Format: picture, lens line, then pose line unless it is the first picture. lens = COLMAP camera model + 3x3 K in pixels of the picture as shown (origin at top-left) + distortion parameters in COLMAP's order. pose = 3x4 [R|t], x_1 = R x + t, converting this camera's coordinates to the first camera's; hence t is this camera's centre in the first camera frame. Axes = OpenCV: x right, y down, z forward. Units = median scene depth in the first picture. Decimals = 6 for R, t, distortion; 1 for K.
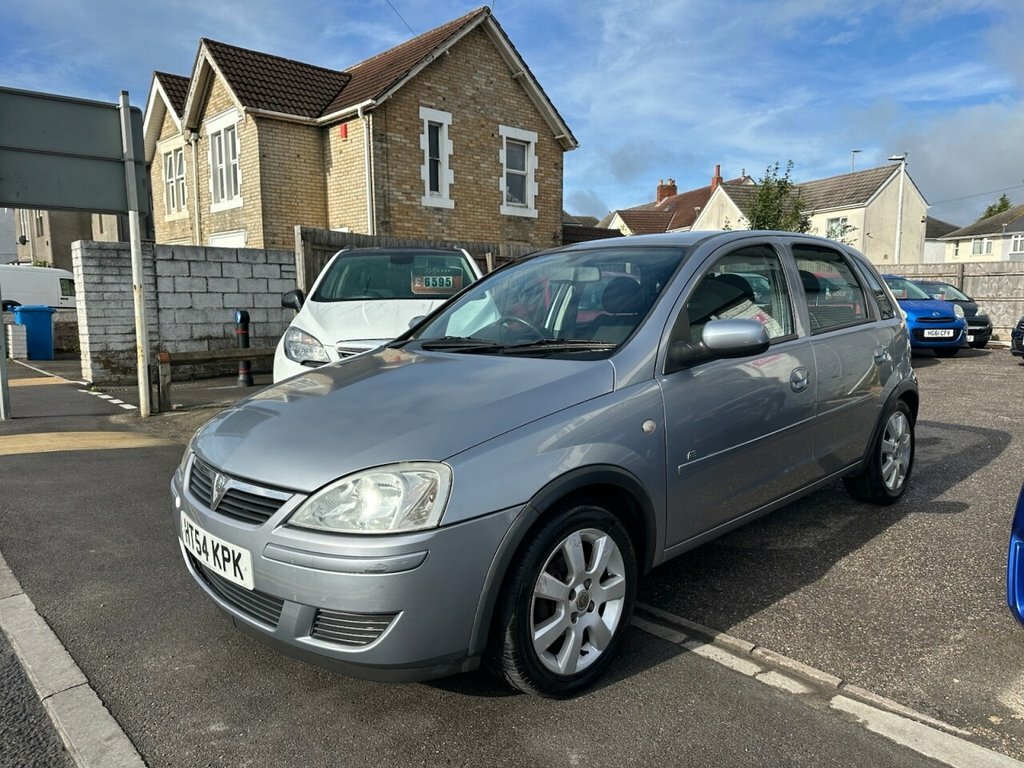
lens RADIAL K [[766.3, 0, 499.4], [0, 766.3, 384.6], [0, 0, 1]] dist [0.033294, -0.032457]
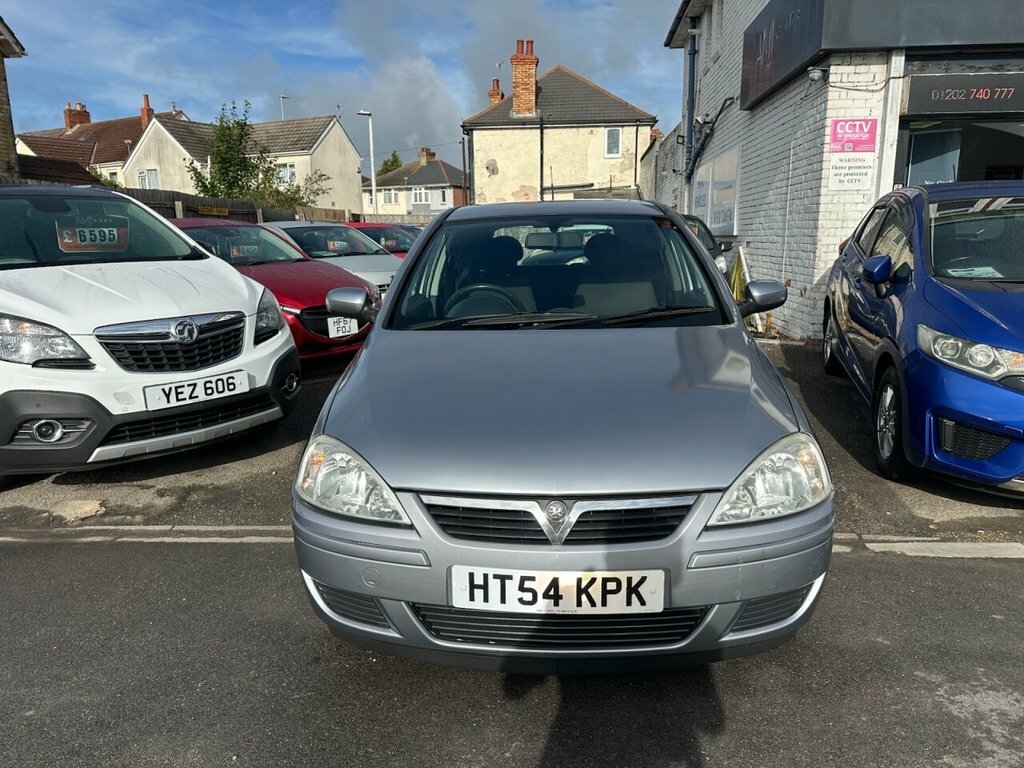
lens RADIAL K [[766.3, 0, 499.4], [0, 766.3, 384.6], [0, 0, 1]] dist [0.033294, -0.032457]
pose [[0.698370, -0.140008, 0.701910, -0.131377], [0.085795, 0.989985, 0.112107, -0.014270], [-0.710576, -0.018072, 0.703388, 0.063186]]
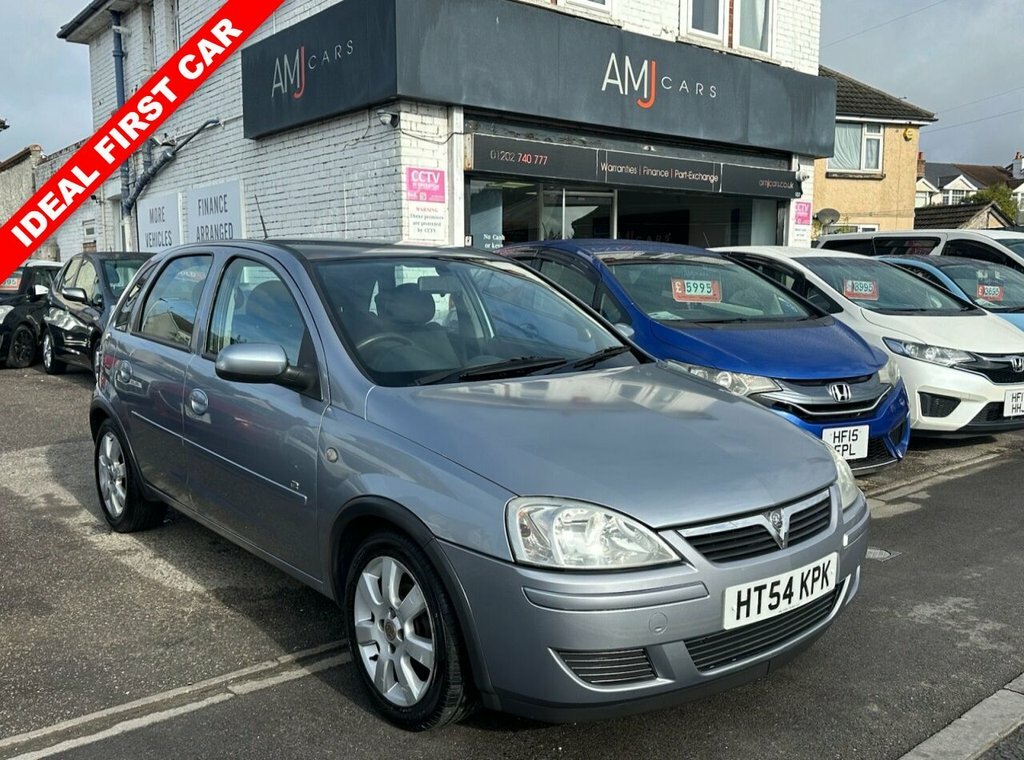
lens RADIAL K [[954.7, 0, 511.0], [0, 954.7, 396.0], [0, 0, 1]] dist [0.170520, -0.279601]
pose [[-0.022312, -0.114320, 0.993193, -0.204270], [0.109519, 0.987182, 0.116088, -0.025906], [-0.993734, 0.111363, -0.009505, 0.178879]]
